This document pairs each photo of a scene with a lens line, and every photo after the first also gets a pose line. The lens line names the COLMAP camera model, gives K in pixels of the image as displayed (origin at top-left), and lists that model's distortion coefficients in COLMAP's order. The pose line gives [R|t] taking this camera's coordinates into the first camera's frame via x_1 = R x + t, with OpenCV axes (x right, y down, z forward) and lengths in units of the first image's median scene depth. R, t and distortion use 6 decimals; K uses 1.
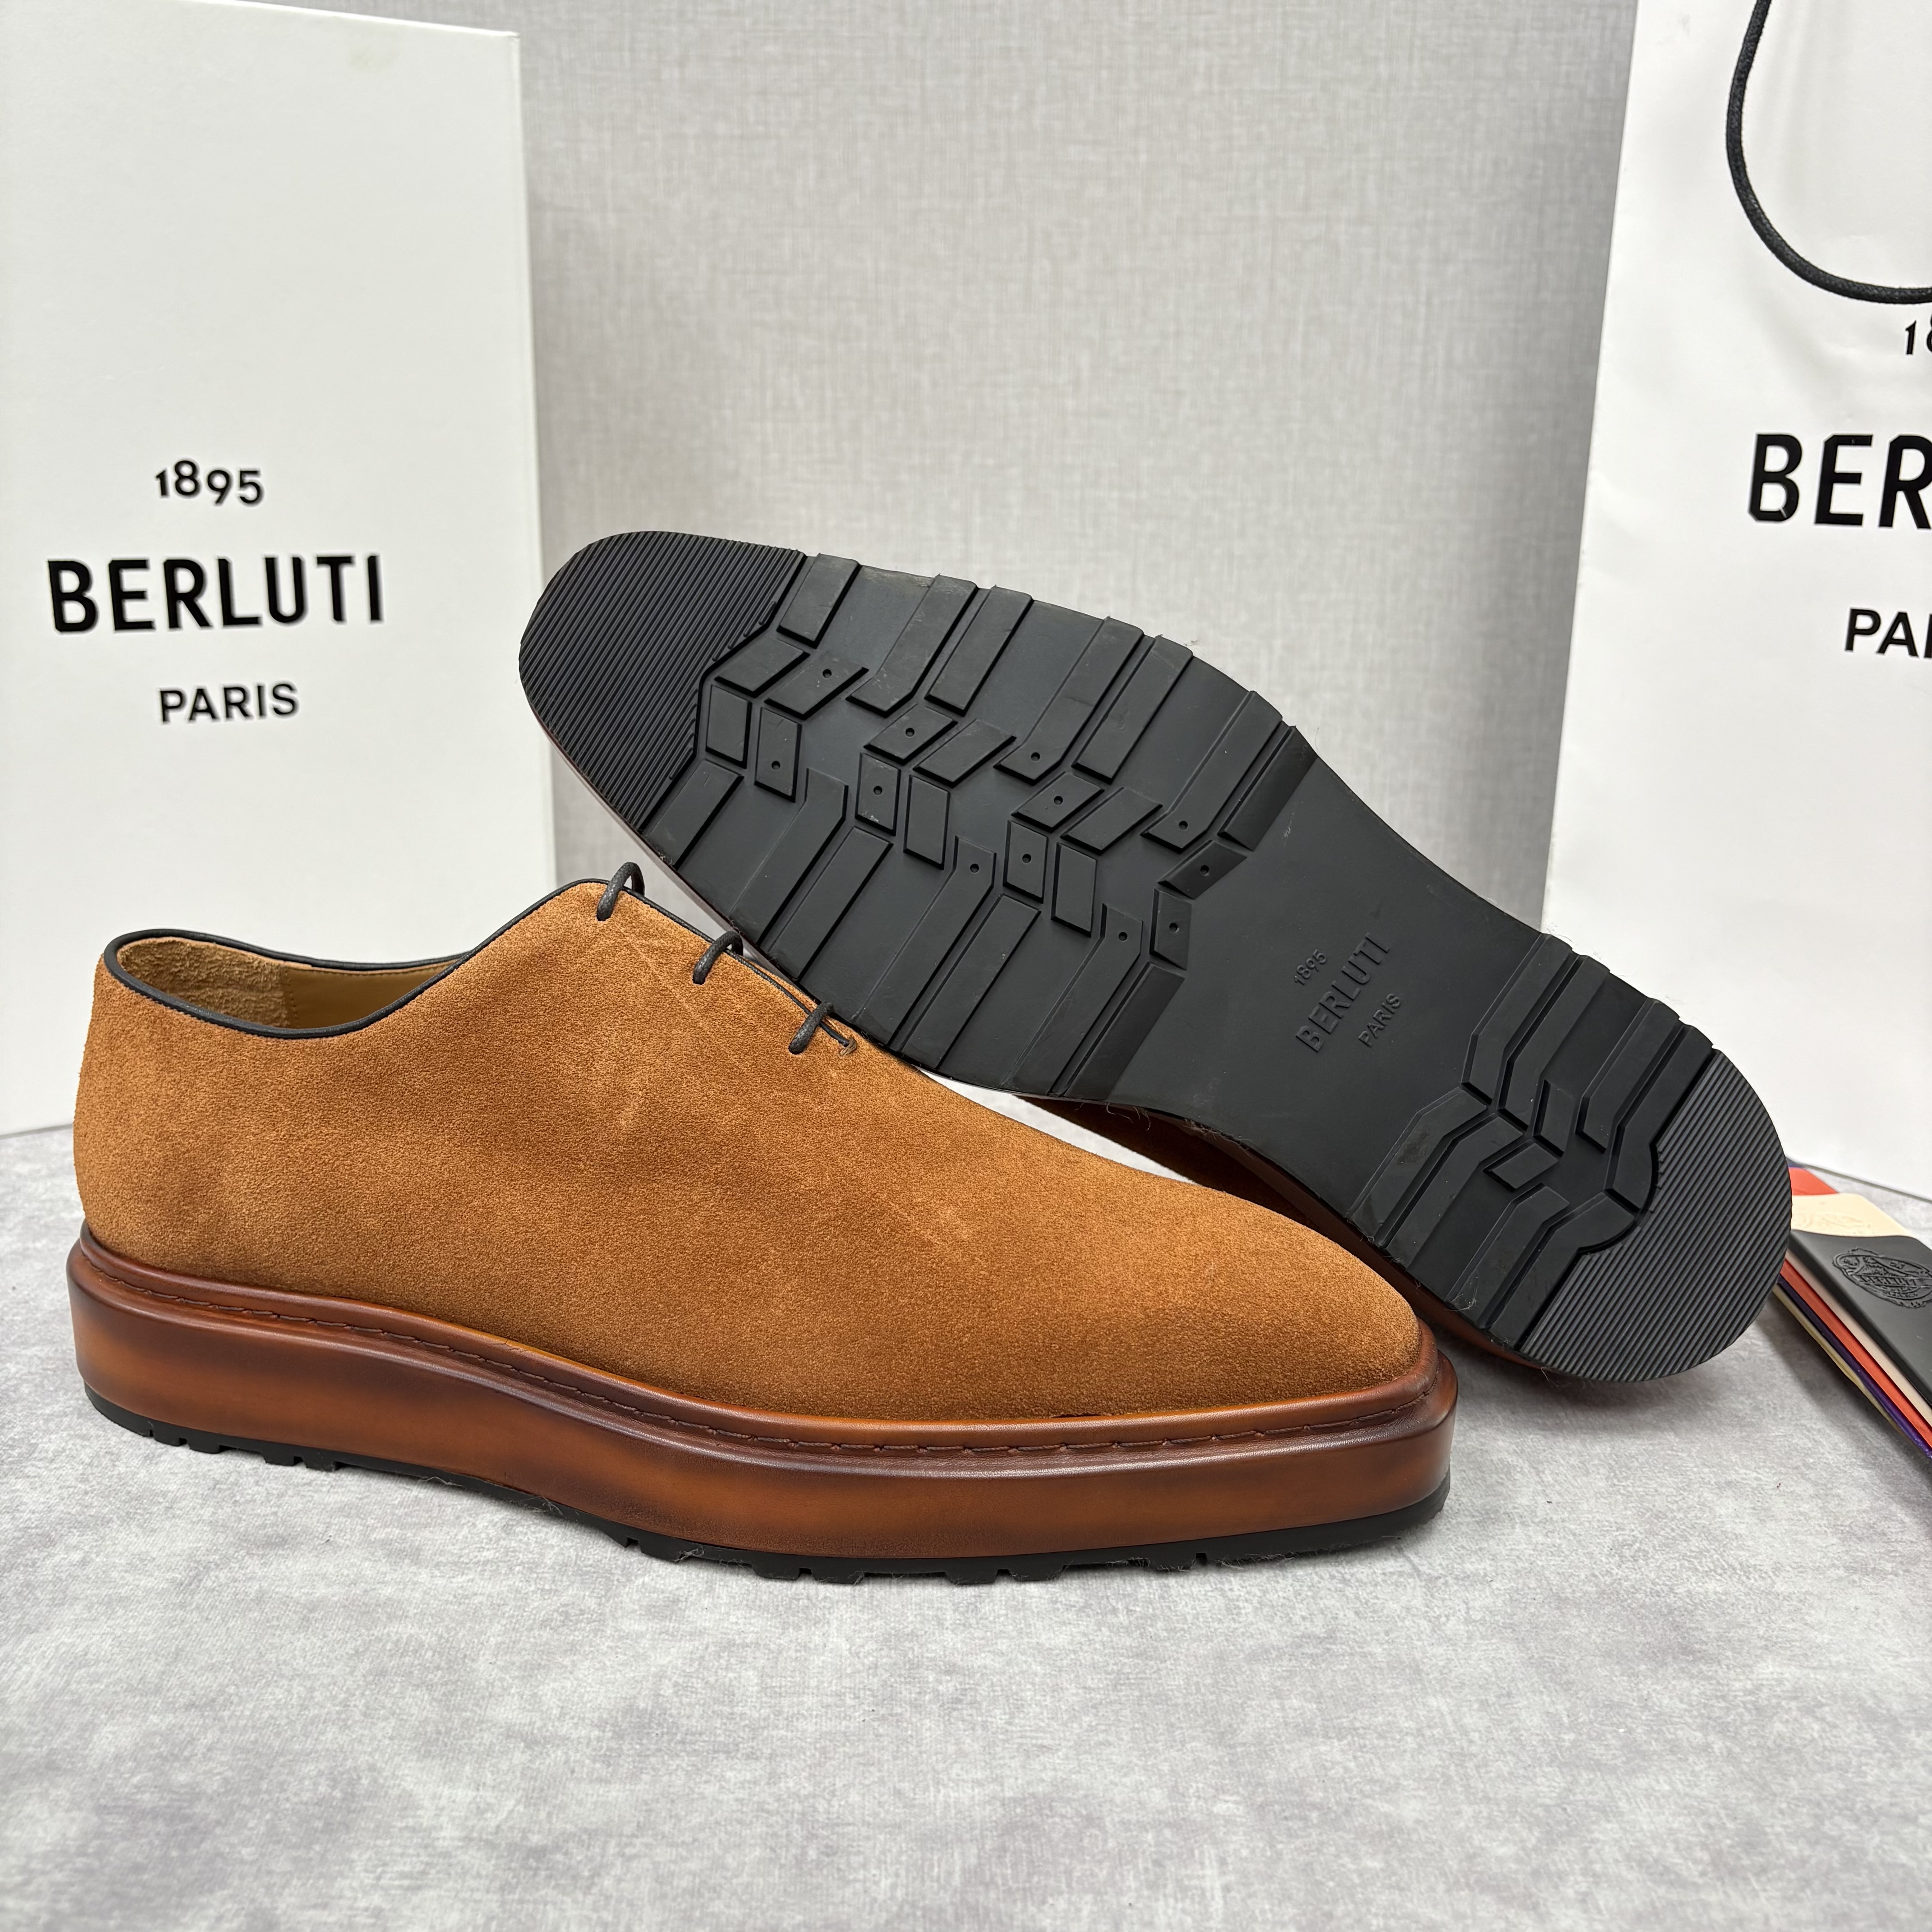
lens RADIAL K [[2002.1, 0, 965.4], [0, 2002.1, 971.9], [0, 0, 1]] dist [-0.017675, 0.067119]
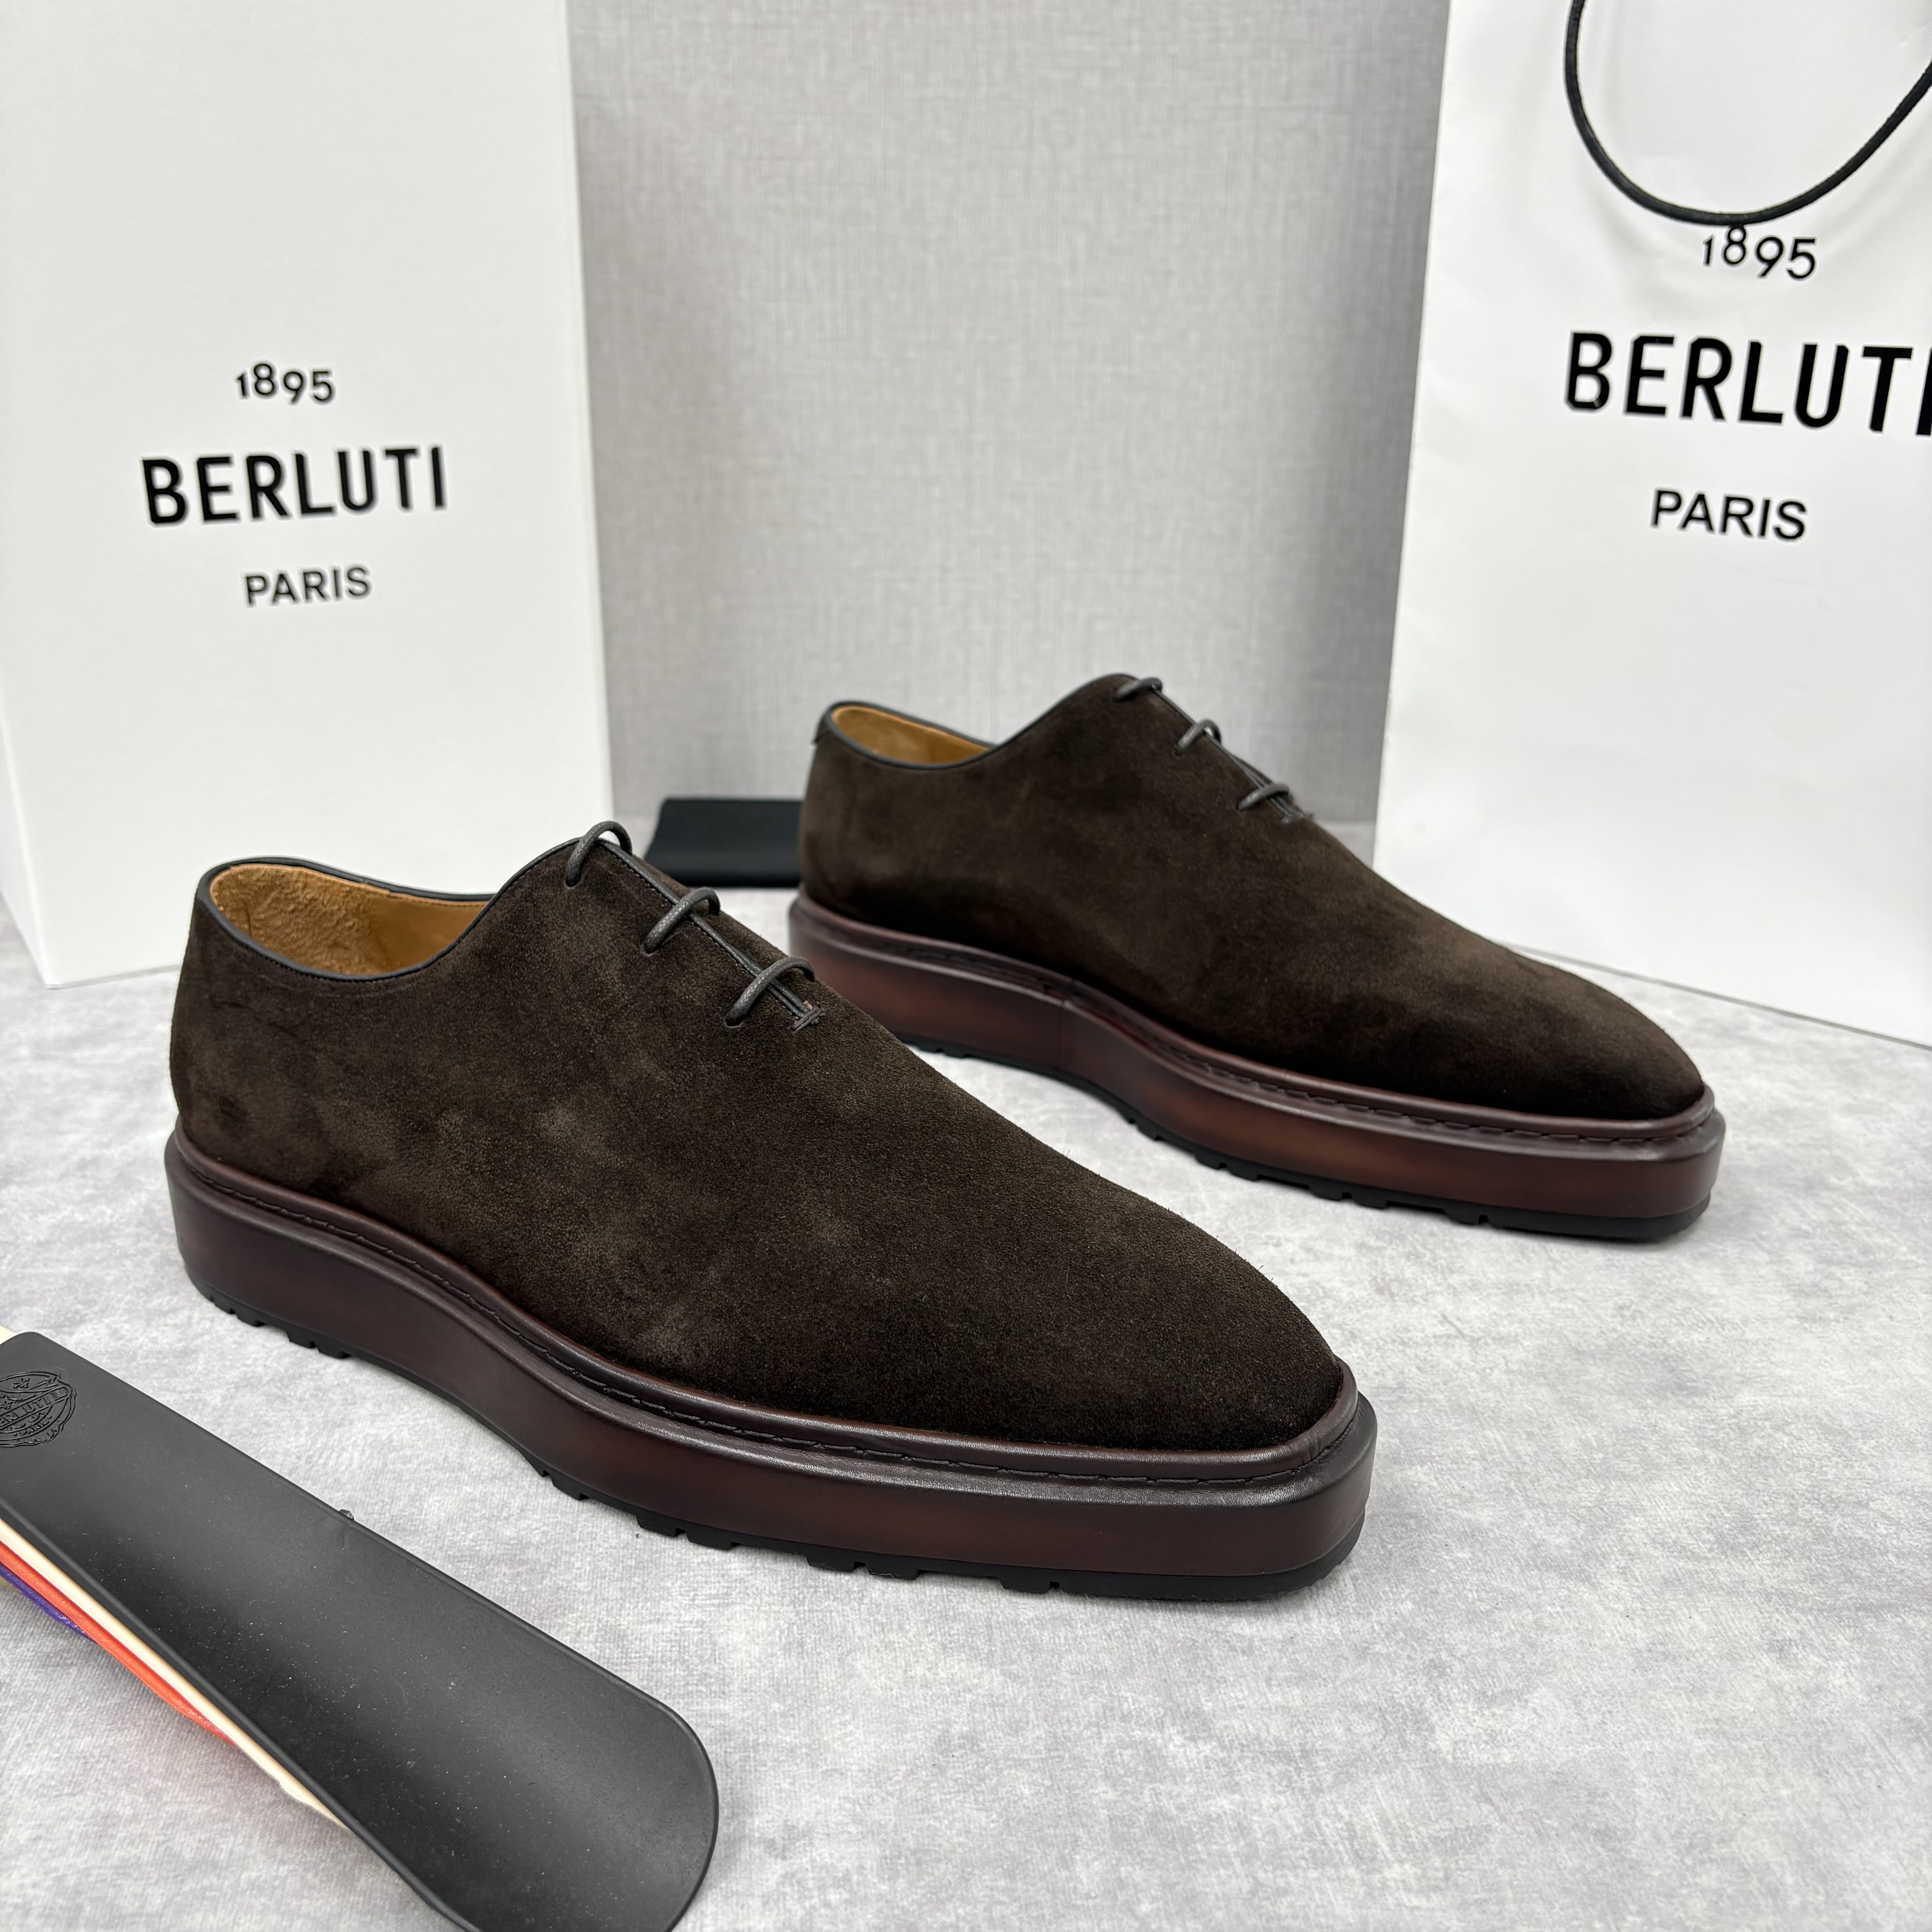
lens RADIAL K [[2011.6, 0, 966.5], [0, 2011.6, 967.2], [0, 0, 1]] dist [-0.047554, 0.135375]
pose [[0.997634, -0.026641, 0.063384, -0.159708], [0.020313, 0.994933, 0.098464, -0.055280], [-0.065686, -0.096943, 0.993120, -0.191734]]
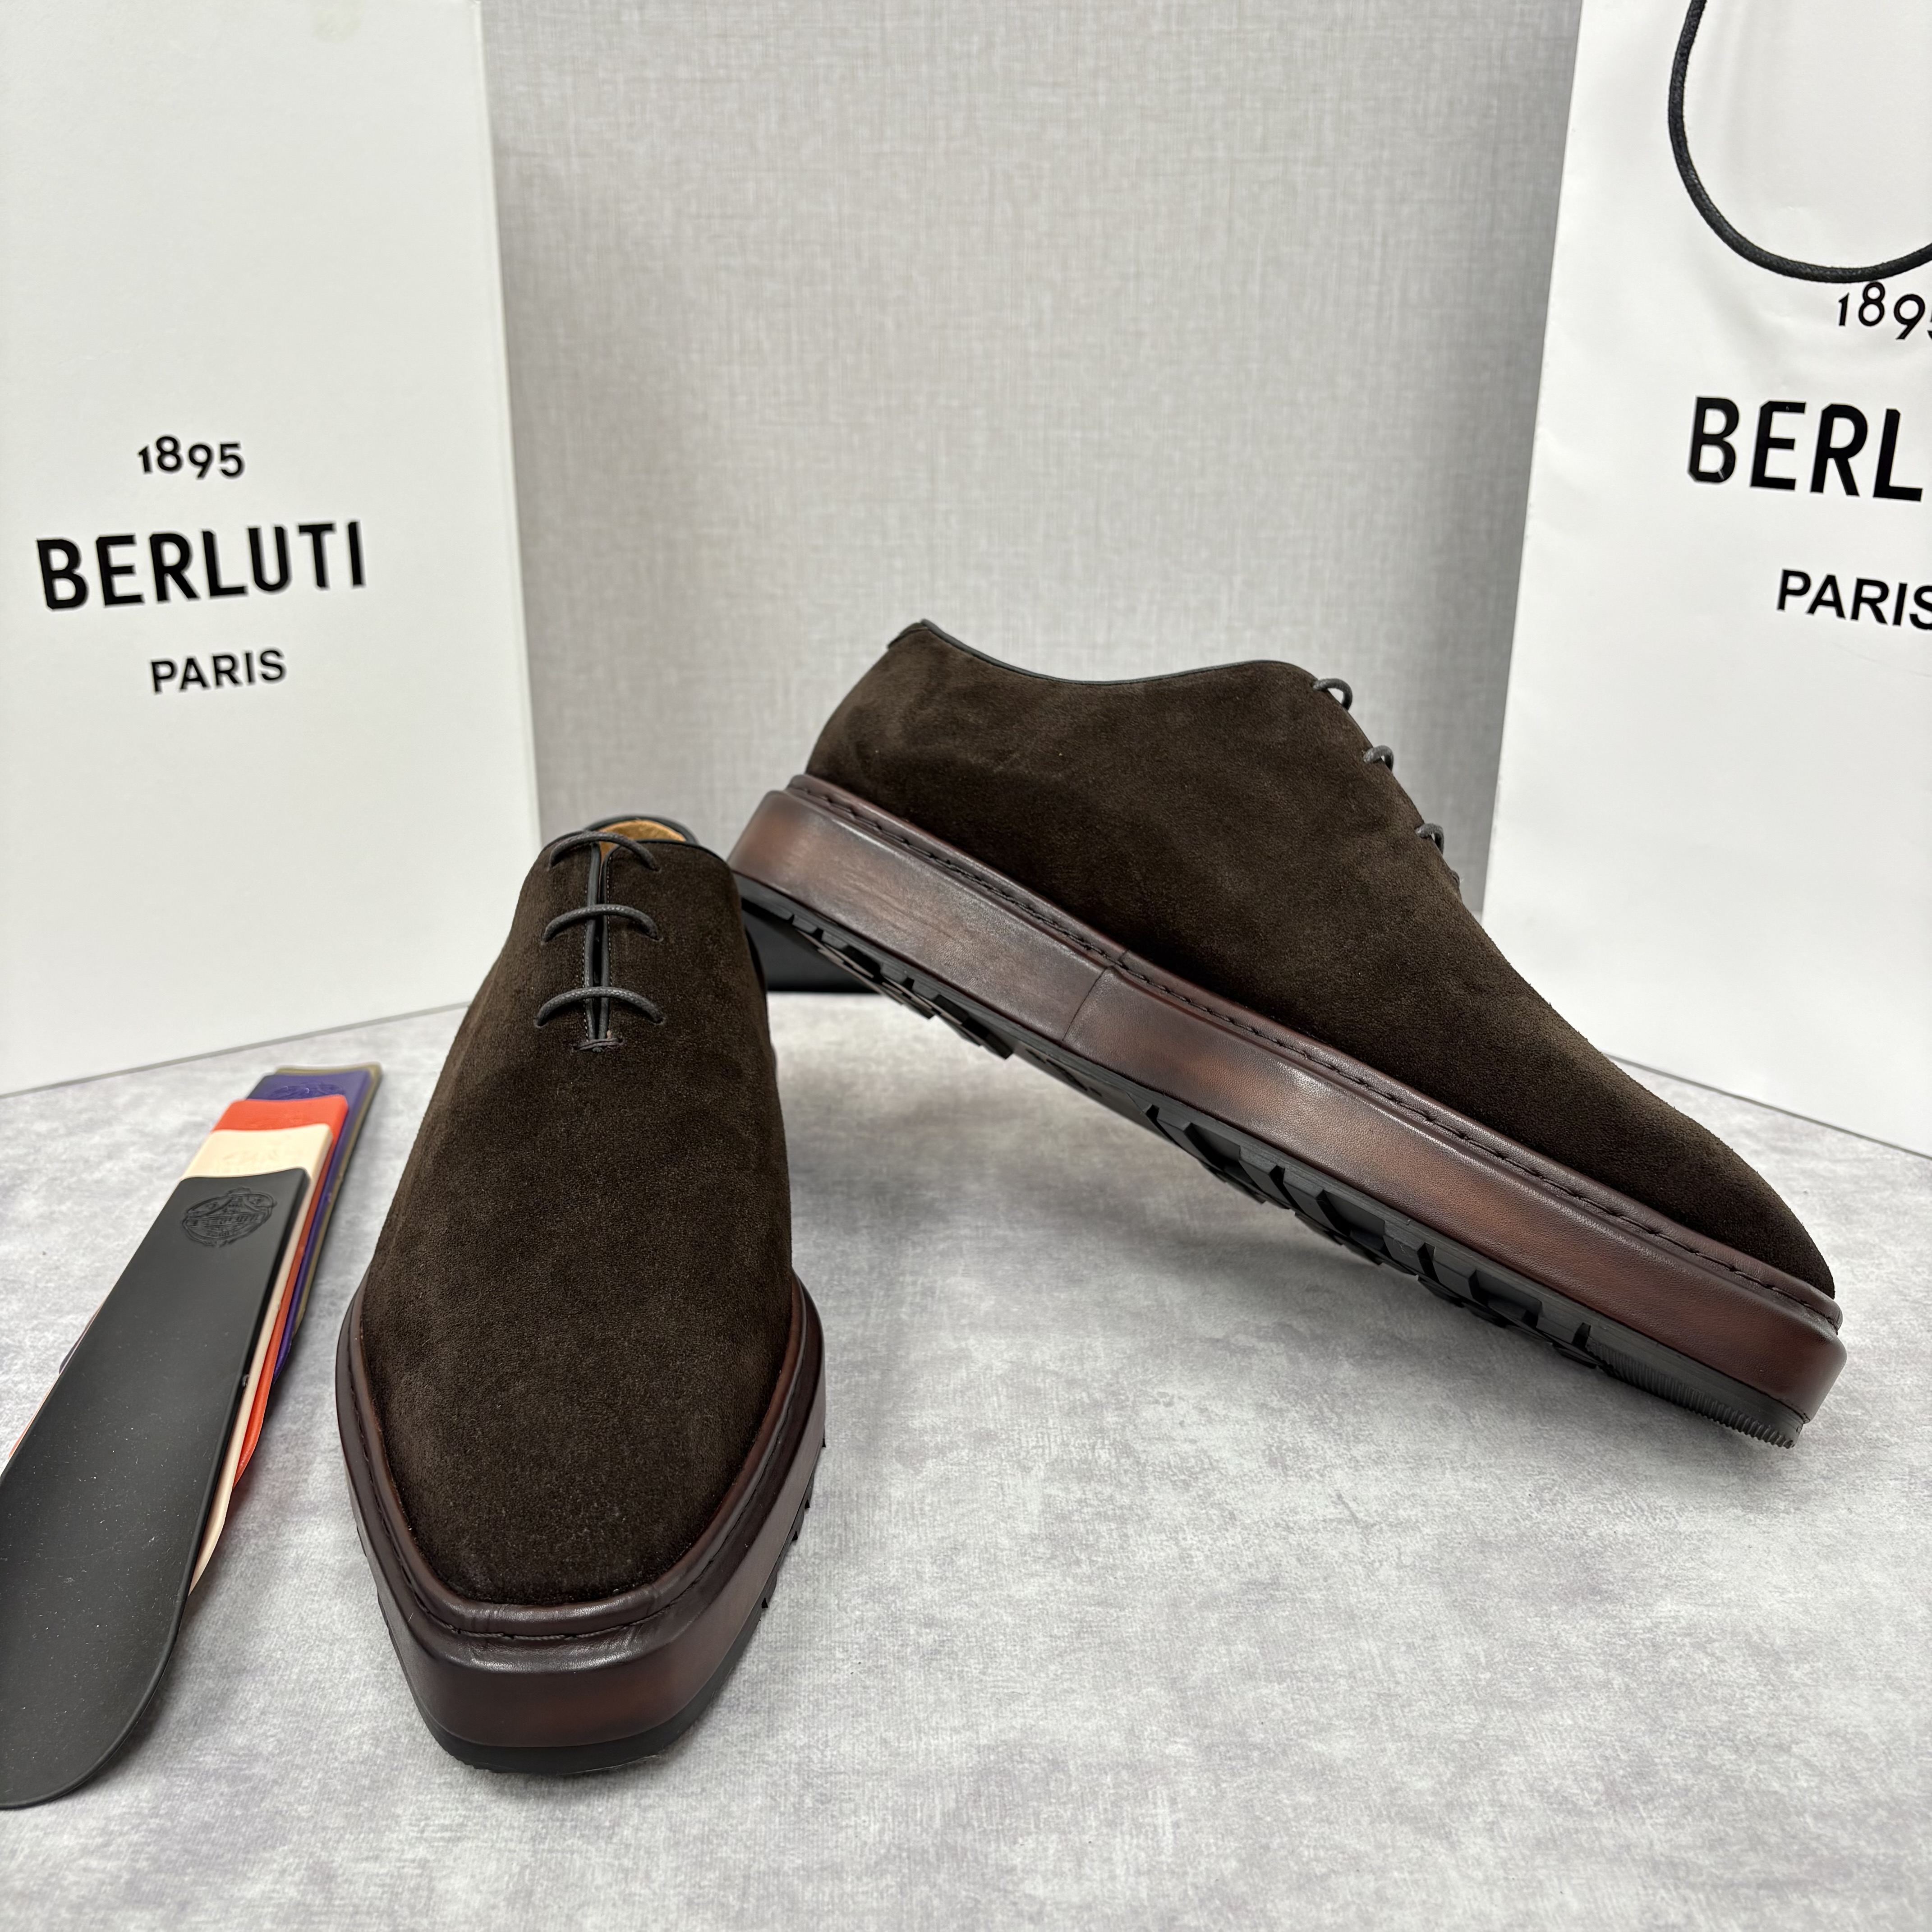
lens RADIAL K [[1998.3, 0, 968.3], [0, 1998.3, 967.1], [0, 0, 1]] dist [-0.015194, 0.061458]
pose [[0.999824, -0.013858, 0.012674, 0.004691], [0.012858, 0.997036, 0.075851, -0.093905], [-0.013688, -0.075675, 0.997039, -0.071285]]
